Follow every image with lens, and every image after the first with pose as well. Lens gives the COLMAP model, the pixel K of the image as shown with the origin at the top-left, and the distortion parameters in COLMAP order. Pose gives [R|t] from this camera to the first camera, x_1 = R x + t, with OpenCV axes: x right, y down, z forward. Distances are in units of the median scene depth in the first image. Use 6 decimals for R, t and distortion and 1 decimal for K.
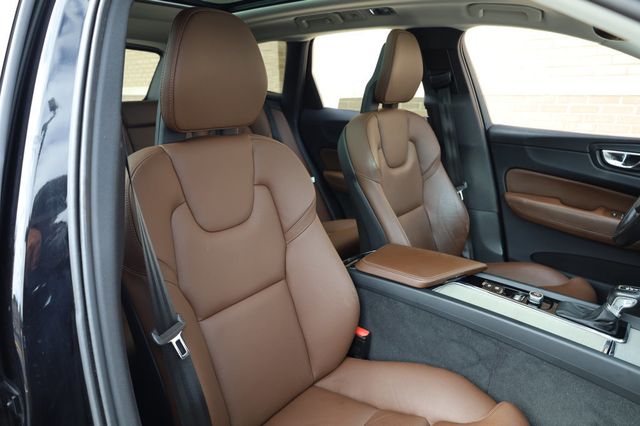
lens RADIAL K [[445.5, 0, 320.0], [0, 445.5, 213.0], [0, 0, 1]] dist [0.002396, 0.000996]
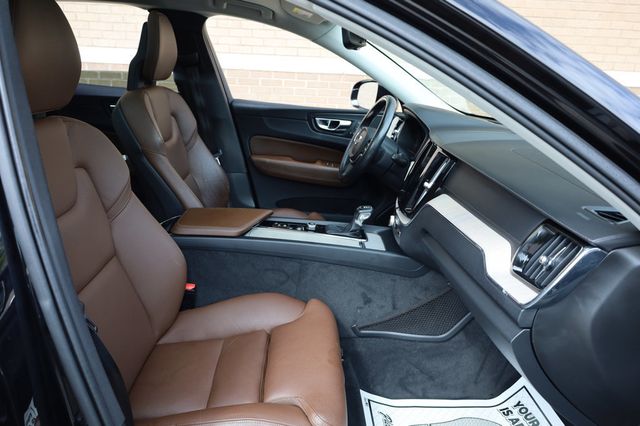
lens RADIAL K [[445.5, 0, 320.0], [0, 445.5, 213.0], [0, 0, 1]] dist [0.002396, 0.000996]
pose [[0.766737, -0.168395, 0.619482, -0.260233], [0.124460, 0.985667, 0.113891, -0.006758], [-0.629782, -0.010224, 0.776705, -0.082819]]
